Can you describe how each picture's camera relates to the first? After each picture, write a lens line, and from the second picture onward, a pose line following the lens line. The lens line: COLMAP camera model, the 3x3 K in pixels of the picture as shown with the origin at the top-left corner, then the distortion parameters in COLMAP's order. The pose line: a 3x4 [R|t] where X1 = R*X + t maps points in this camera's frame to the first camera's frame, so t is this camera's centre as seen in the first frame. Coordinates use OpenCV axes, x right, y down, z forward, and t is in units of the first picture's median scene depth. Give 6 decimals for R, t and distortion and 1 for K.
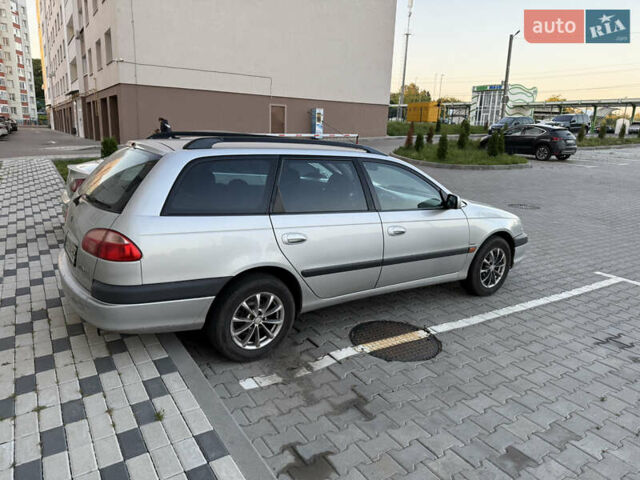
lens RADIAL K [[451.0, 0, 320.3], [0, 451.0, 241.4], [0, 0, 1]] dist [0.009176, 0.002084]
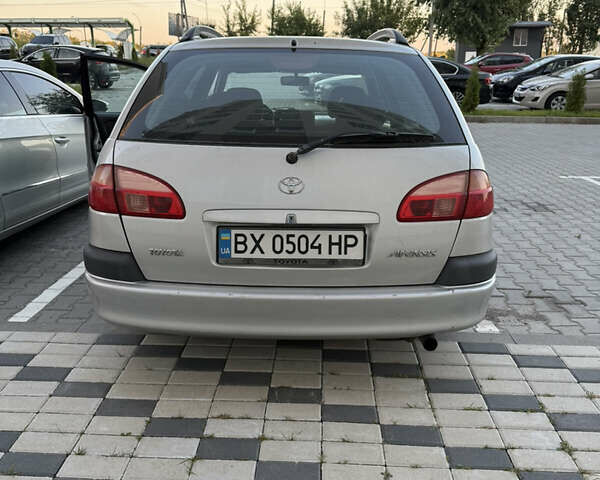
lens RADIAL K [[553.2, 0, 300.1], [0, 553.2, 238.8], [0, 0, 1]] dist [0.031578, 0.000000]
pose [[0.583213, -0.272378, 0.765293, -0.140975], [0.214811, 0.960284, 0.178075, -0.015349], [-0.783402, 0.060537, 0.618560, 0.079622]]
